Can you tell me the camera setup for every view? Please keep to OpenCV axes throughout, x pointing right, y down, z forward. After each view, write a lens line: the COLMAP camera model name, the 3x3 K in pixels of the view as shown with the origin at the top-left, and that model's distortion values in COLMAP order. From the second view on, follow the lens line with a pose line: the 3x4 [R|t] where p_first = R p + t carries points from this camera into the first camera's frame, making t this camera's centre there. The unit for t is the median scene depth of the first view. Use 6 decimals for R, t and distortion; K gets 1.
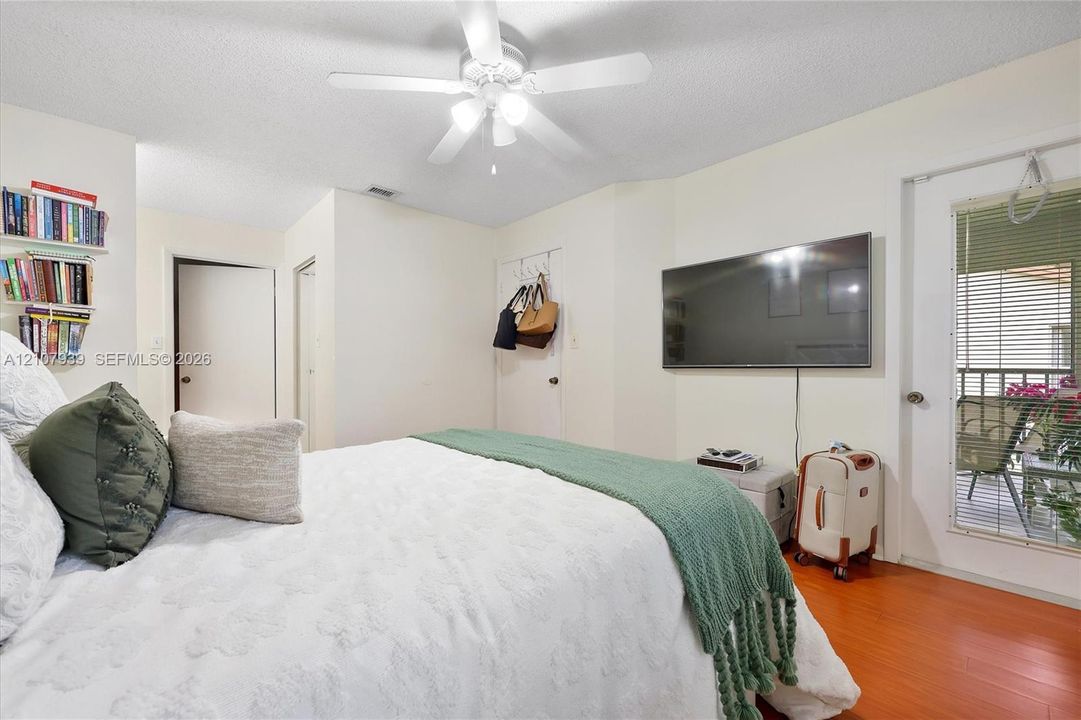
lens RADIAL K [[450.0, 0, 543.2], [0, 450.0, 366.8], [0, 0, 1]] dist [0.000274, 0.000040]
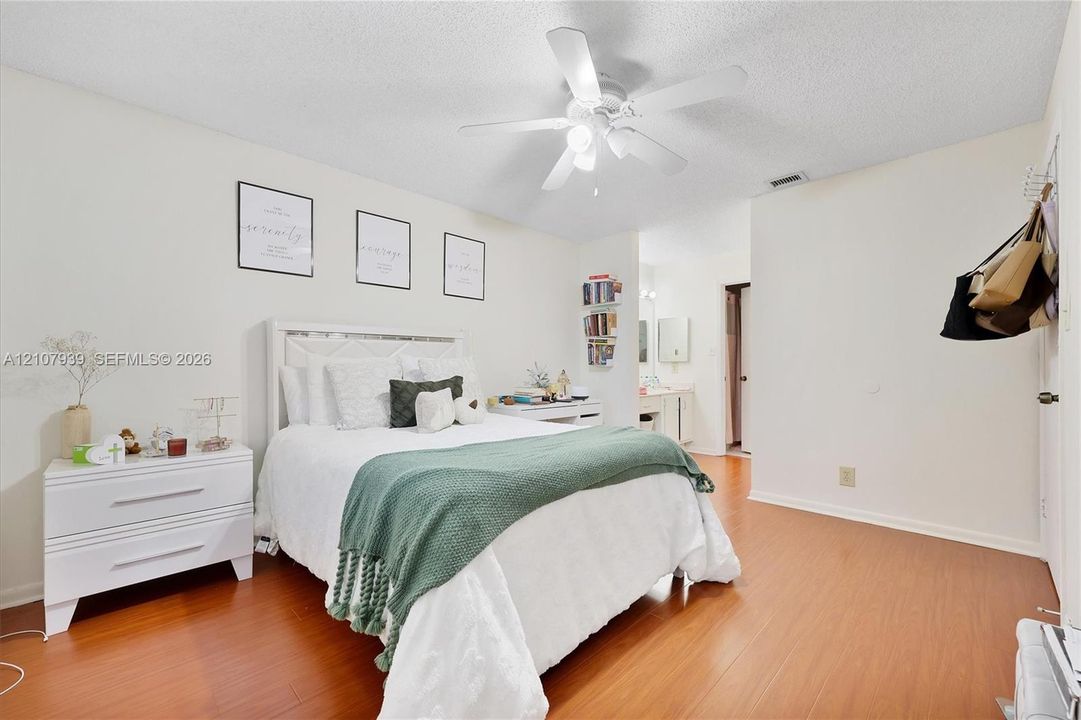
lens RADIAL K [[450.0, 0, 543.2], [0, 450.0, 366.8], [0, 0, 1]] dist [0.000274, 0.000040]
pose [[0.024691, -0.001239, -0.999694, 0.835539], [0.003345, 0.999994, -0.001157, -0.007224], [0.999690, -0.003315, 0.024695, 0.713179]]
